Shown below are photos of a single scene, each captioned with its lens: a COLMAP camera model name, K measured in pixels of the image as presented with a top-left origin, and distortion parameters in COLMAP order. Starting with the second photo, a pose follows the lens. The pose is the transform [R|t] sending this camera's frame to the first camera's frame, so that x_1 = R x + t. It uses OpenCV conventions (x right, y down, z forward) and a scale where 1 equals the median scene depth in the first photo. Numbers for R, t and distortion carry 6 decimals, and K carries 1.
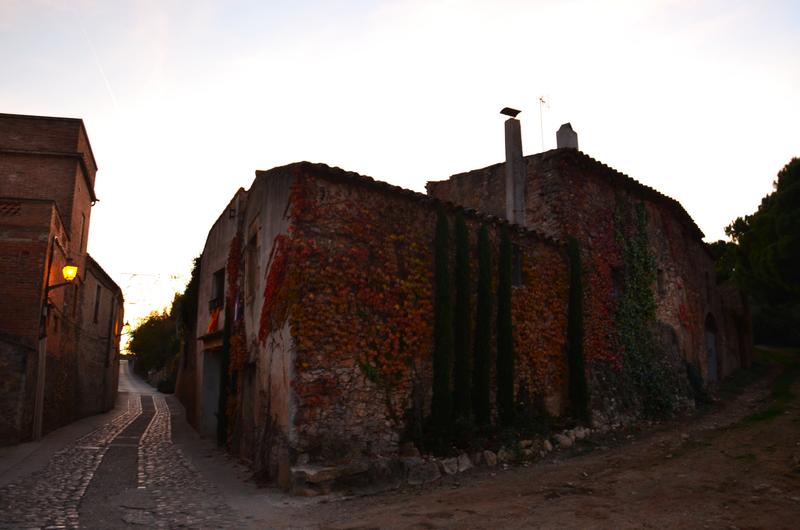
lens RADIAL K [[647.1, 0, 401.1], [0, 647.1, 264.0], [0, 0, 1]] dist [-0.140488, 0.085087]
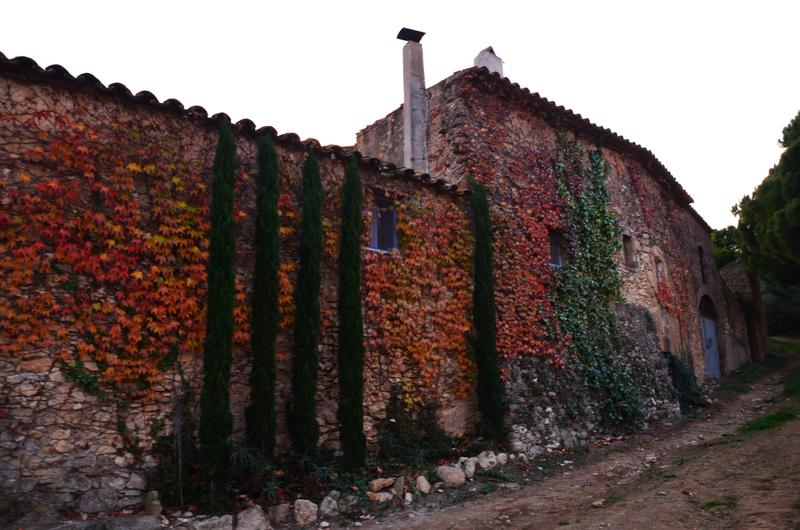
lens RADIAL K [[647.1, 0, 398.7], [0, 647.1, 268.6], [0, 0, 1]] dist [-0.140488, 0.085087]
pose [[0.998623, -0.045062, -0.026859, 0.198841], [0.044819, 0.998949, -0.009571, 0.058023], [0.027262, 0.008354, 0.999593, 0.289716]]
